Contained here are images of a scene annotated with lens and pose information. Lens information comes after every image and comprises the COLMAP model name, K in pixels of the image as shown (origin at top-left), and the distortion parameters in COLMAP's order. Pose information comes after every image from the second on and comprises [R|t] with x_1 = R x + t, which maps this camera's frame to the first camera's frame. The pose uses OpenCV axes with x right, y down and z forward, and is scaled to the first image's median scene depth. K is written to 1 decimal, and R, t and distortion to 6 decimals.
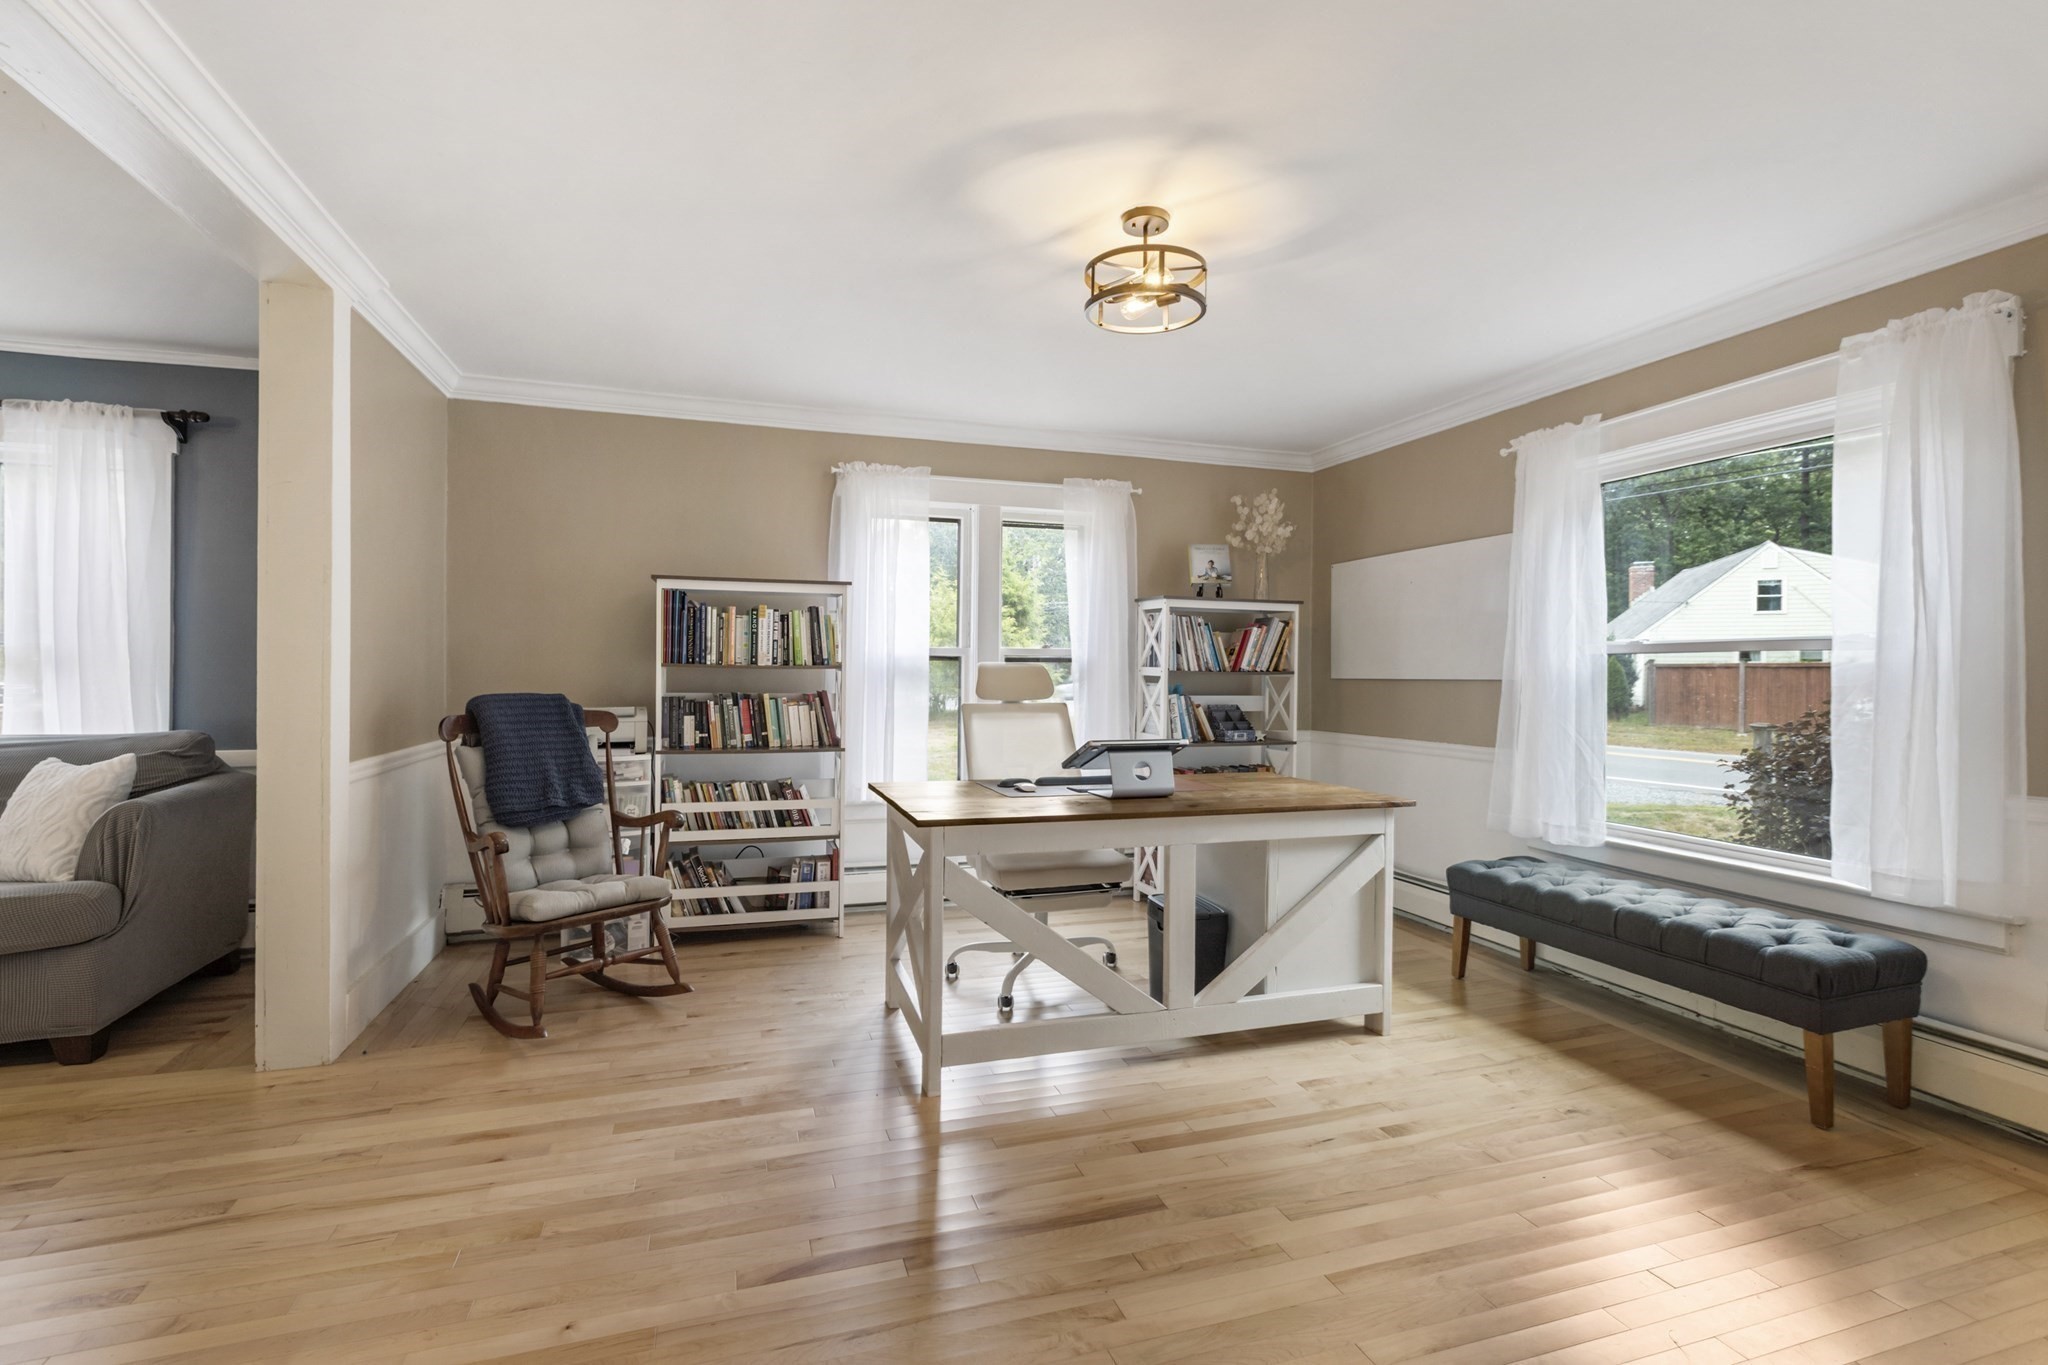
lens RADIAL K [[918.5, 0, 1017.0], [0, 918.5, 673.1], [0, 0, 1]] dist [0.002528, 0.000577]
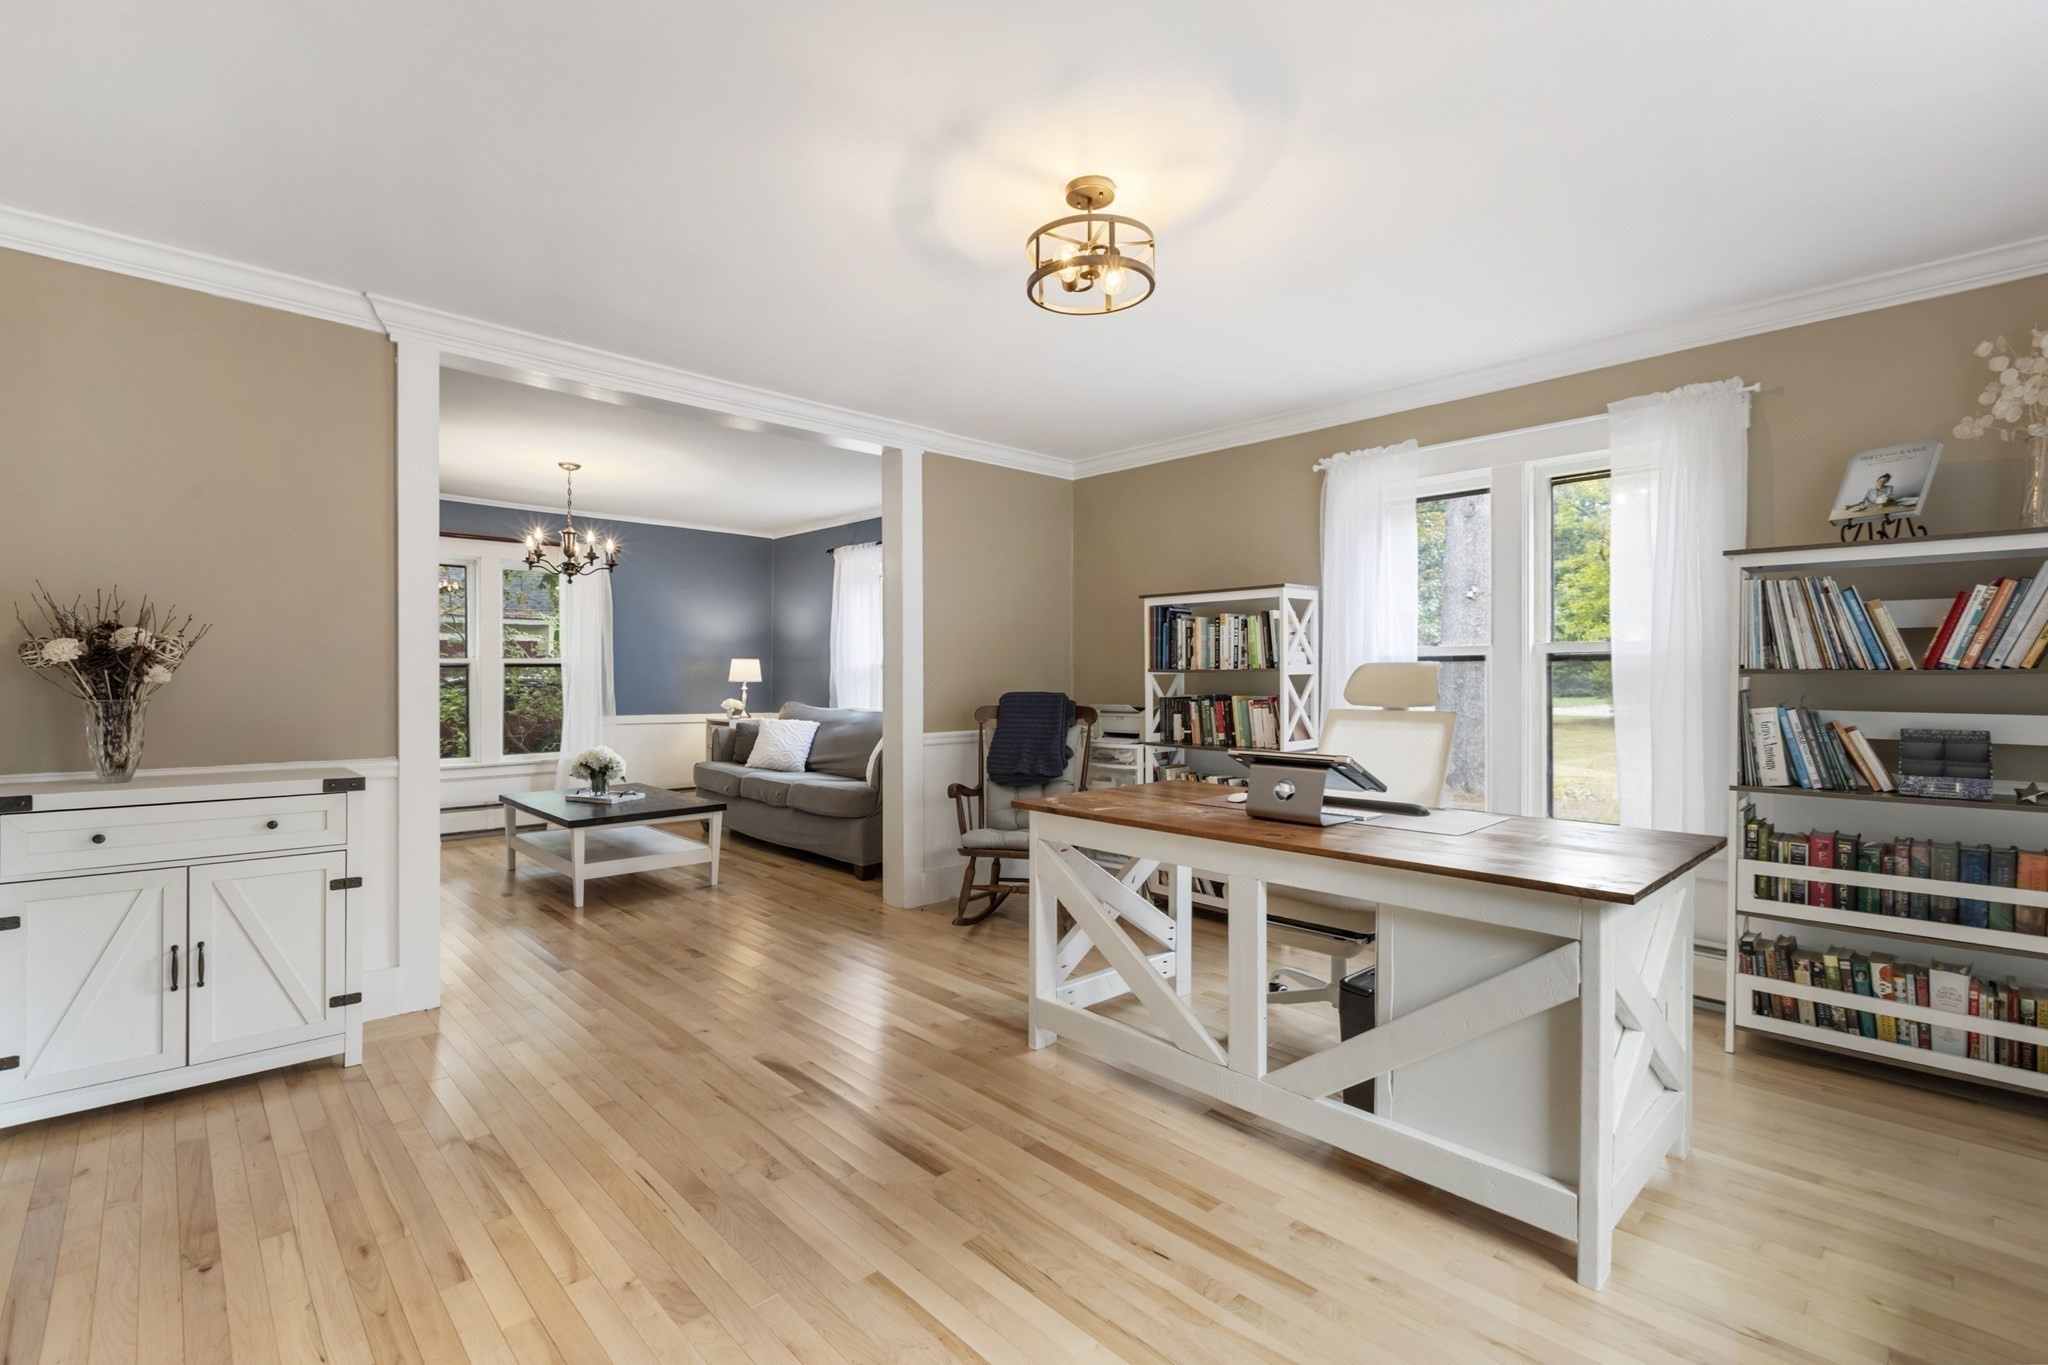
lens RADIAL K [[918.5, 0, 1019.8], [0, 918.5, 685.9], [0, 0, 1]] dist [0.002528, 0.000577]
pose [[0.429932, 0.002552, -0.902858, 0.584033], [-0.000779, 0.999997, 0.002456, 0.008178], [0.902861, -0.000353, 0.429932, 0.319464]]
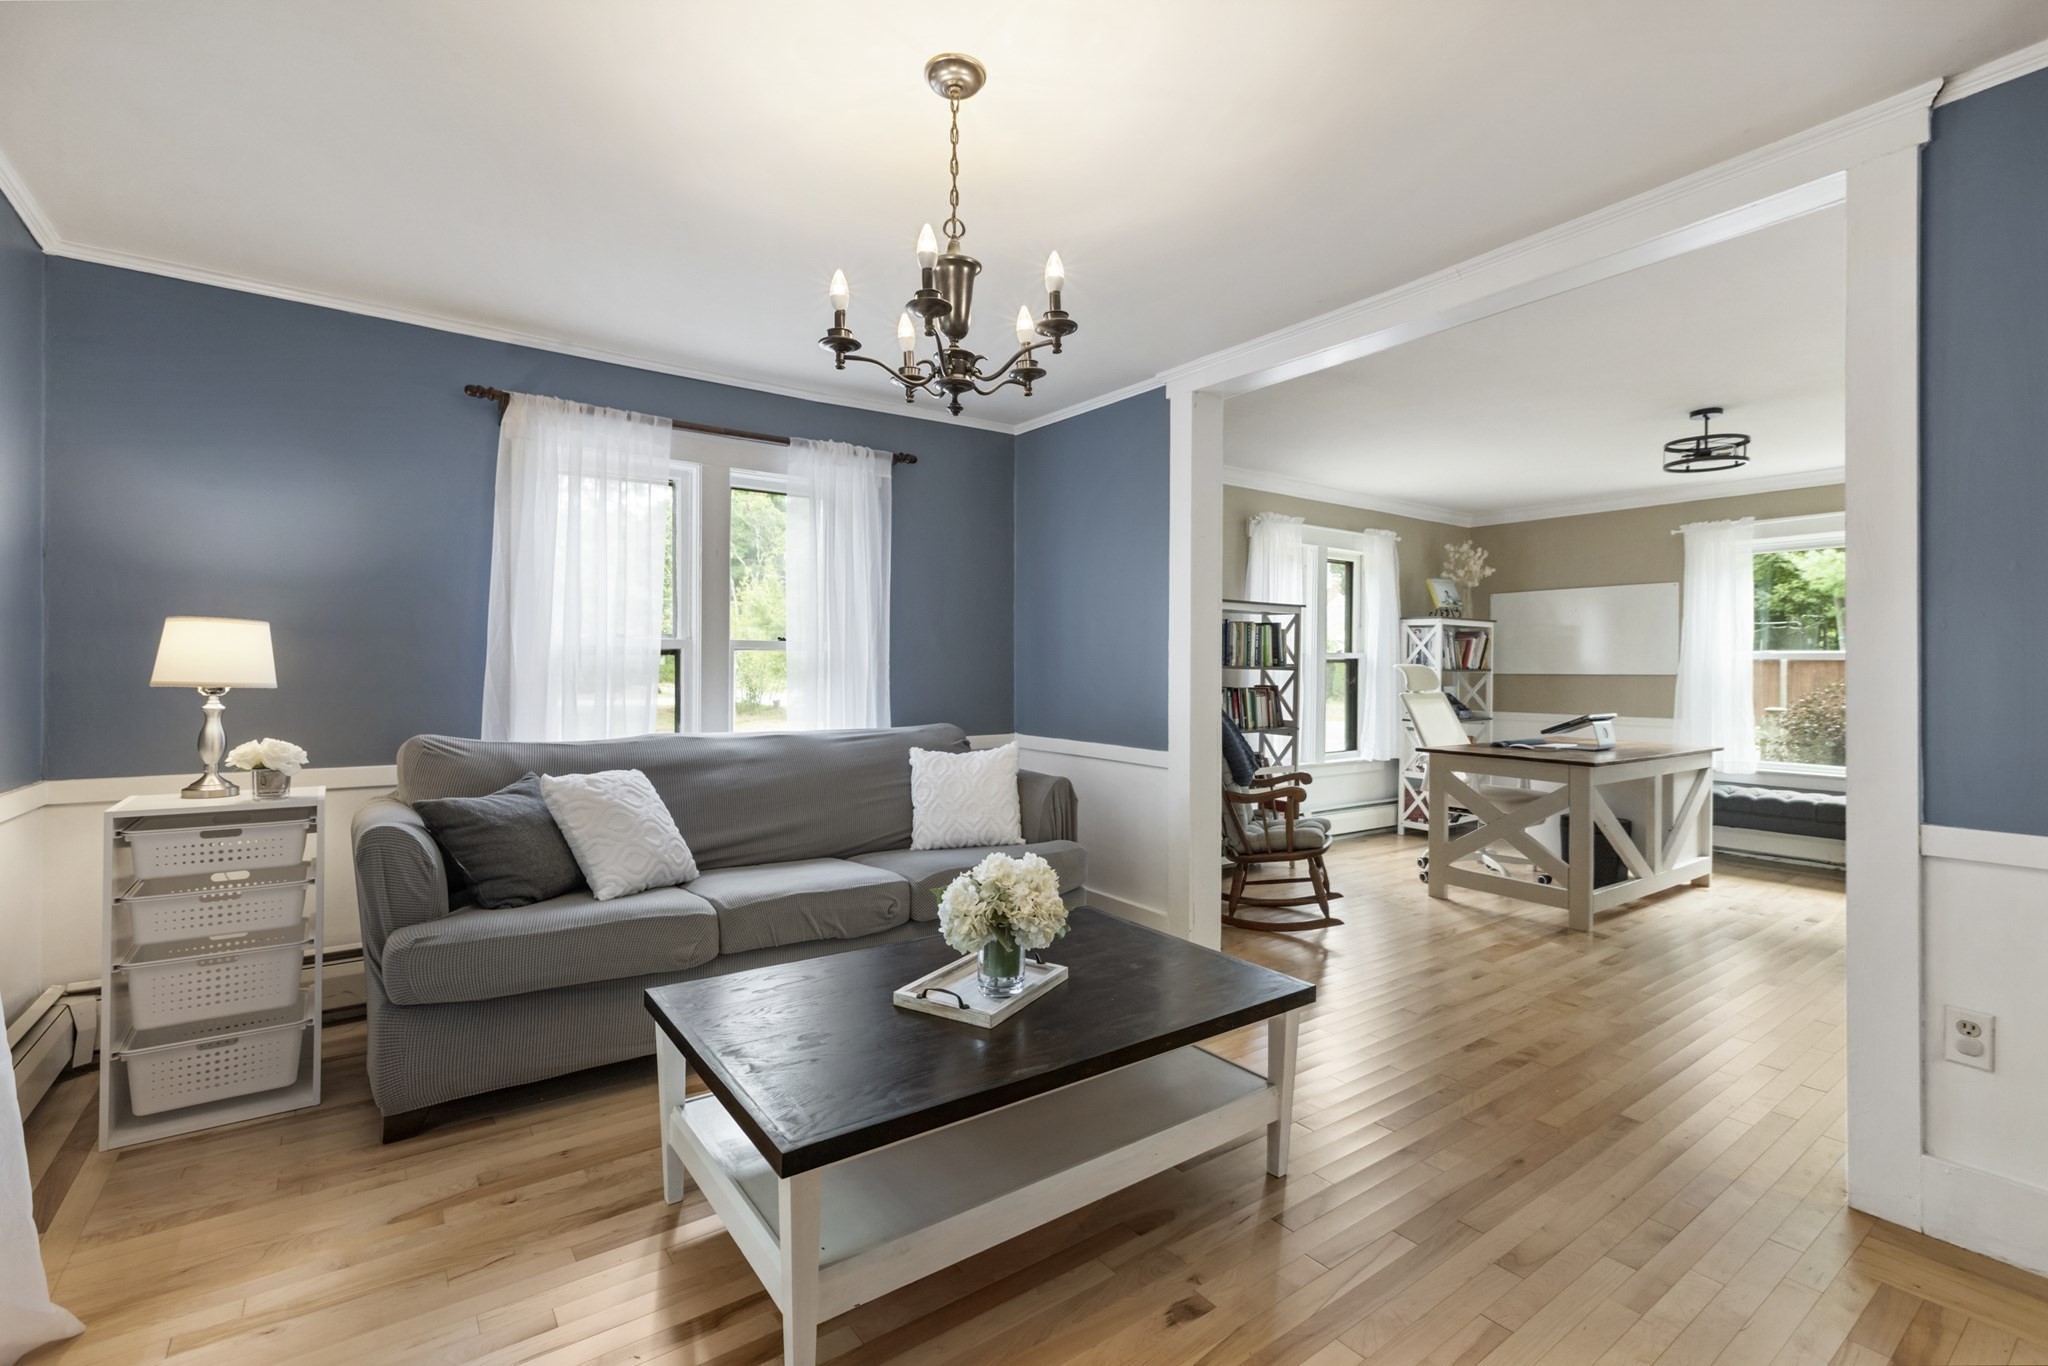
lens RADIAL K [[918.5, 0, 1005.6], [0, 918.5, 668.2], [0, 0, 1]] dist [0.002528, 0.000577]
pose [[0.950111, -0.001881, 0.311908, -1.020571], [0.001282, 0.999997, 0.002126, -0.009112], [-0.311911, -0.001620, 0.950110, -0.149305]]
